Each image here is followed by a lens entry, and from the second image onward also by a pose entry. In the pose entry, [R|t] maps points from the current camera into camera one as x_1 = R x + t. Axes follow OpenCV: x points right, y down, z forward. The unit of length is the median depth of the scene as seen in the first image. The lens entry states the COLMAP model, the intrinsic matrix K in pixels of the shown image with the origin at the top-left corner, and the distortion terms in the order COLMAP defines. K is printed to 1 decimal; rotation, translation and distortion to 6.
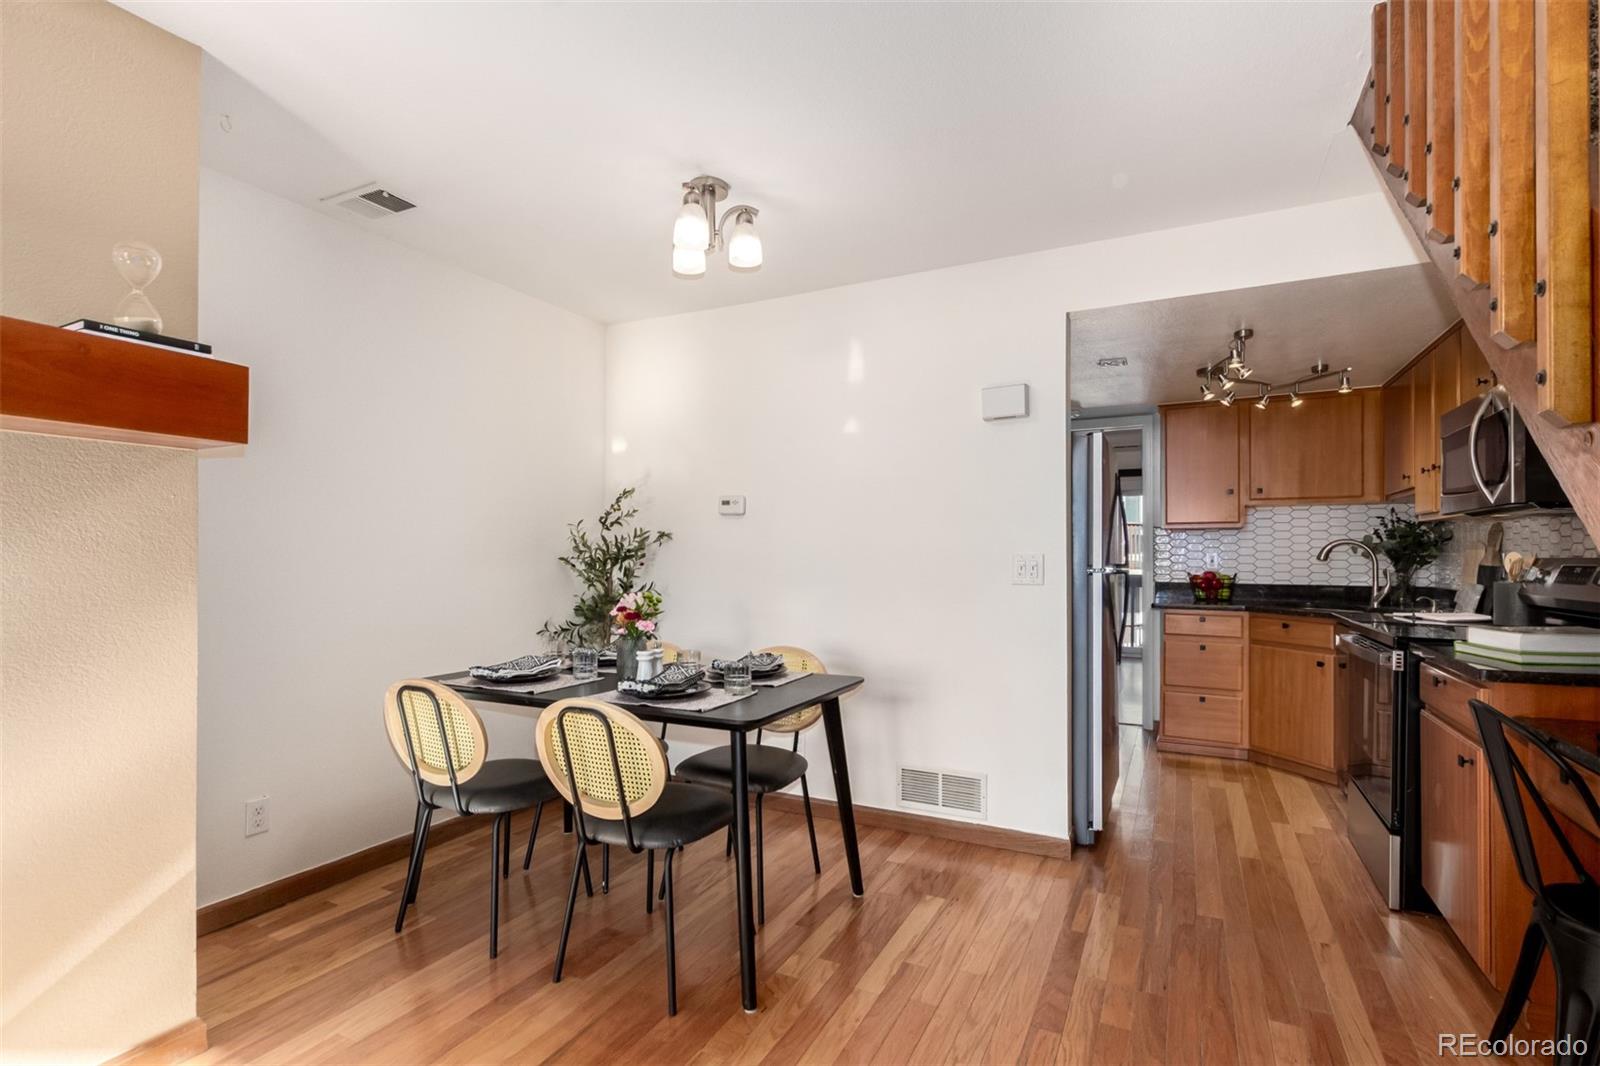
lens RADIAL K [[747.7, 0, 800.0], [0, 747.7, 546.8], [0, 0, 1]] dist [-0.002738, -0.000281]
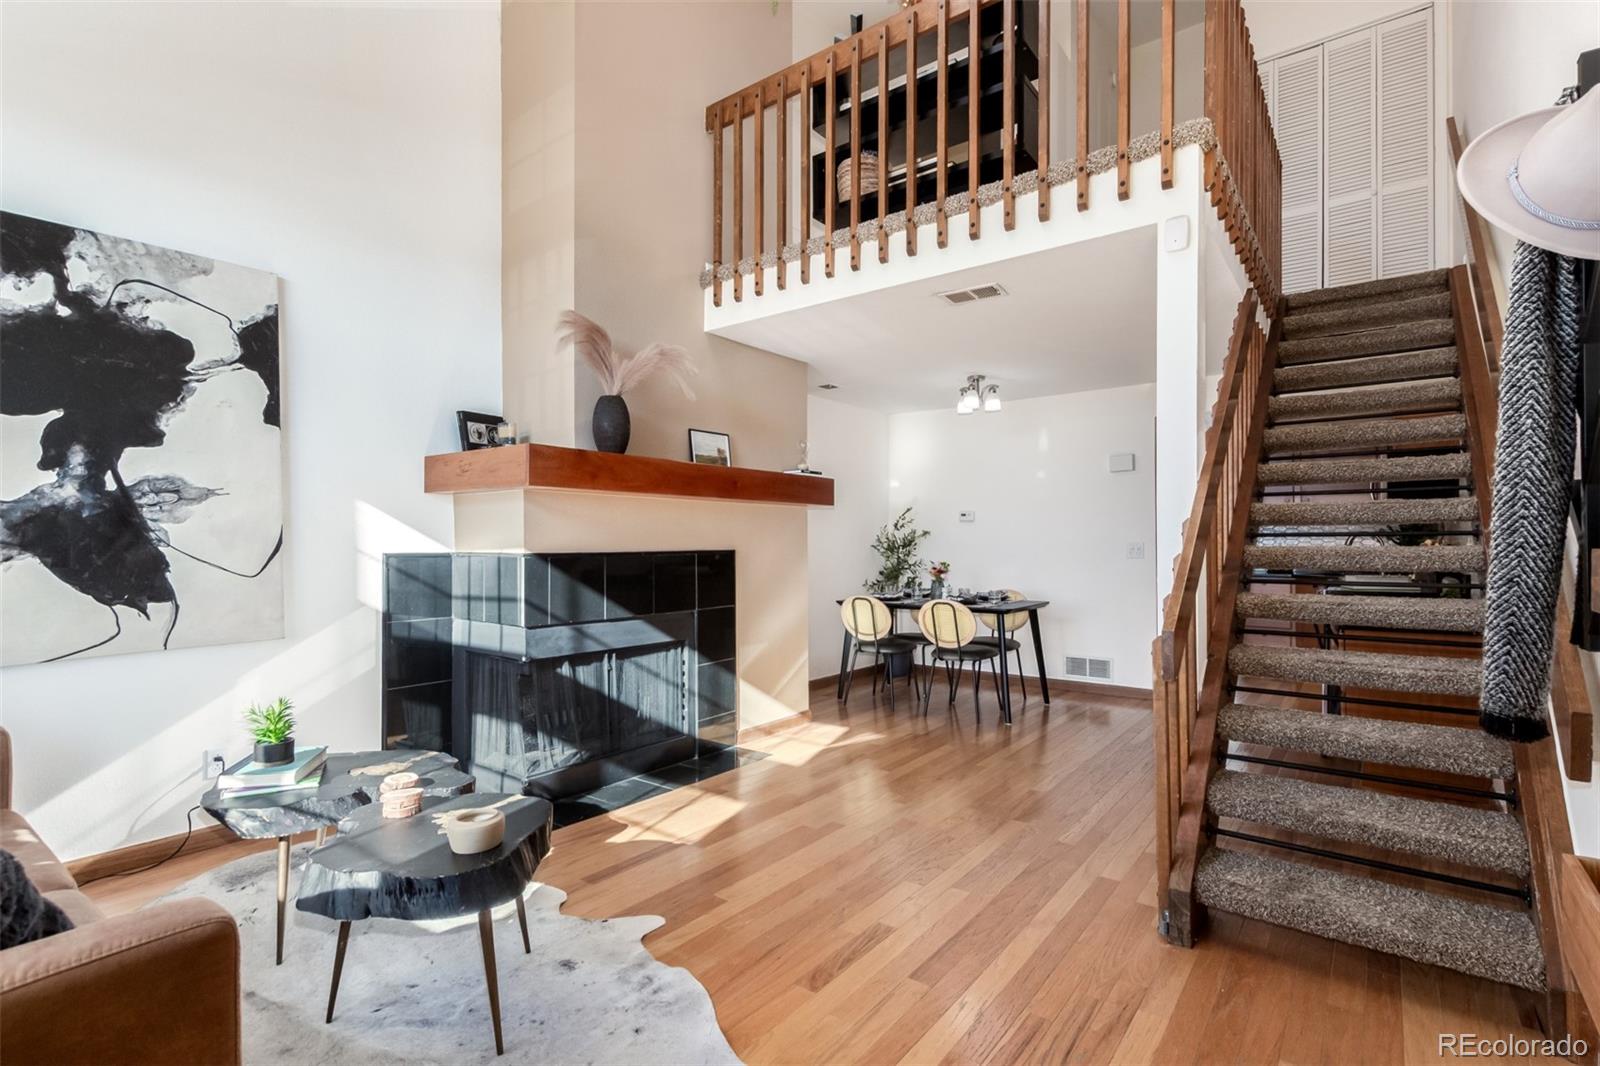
lens RADIAL K [[747.7, 0, 804.7], [0, 747.7, 537.5], [0, 0, 1]] dist [-0.002738, -0.000281]
pose [[0.984132, -0.007020, -0.177301, -0.190196], [0.008003, 0.999956, 0.004827, -0.018916], [0.177260, -0.006170, 0.984145, -1.040274]]
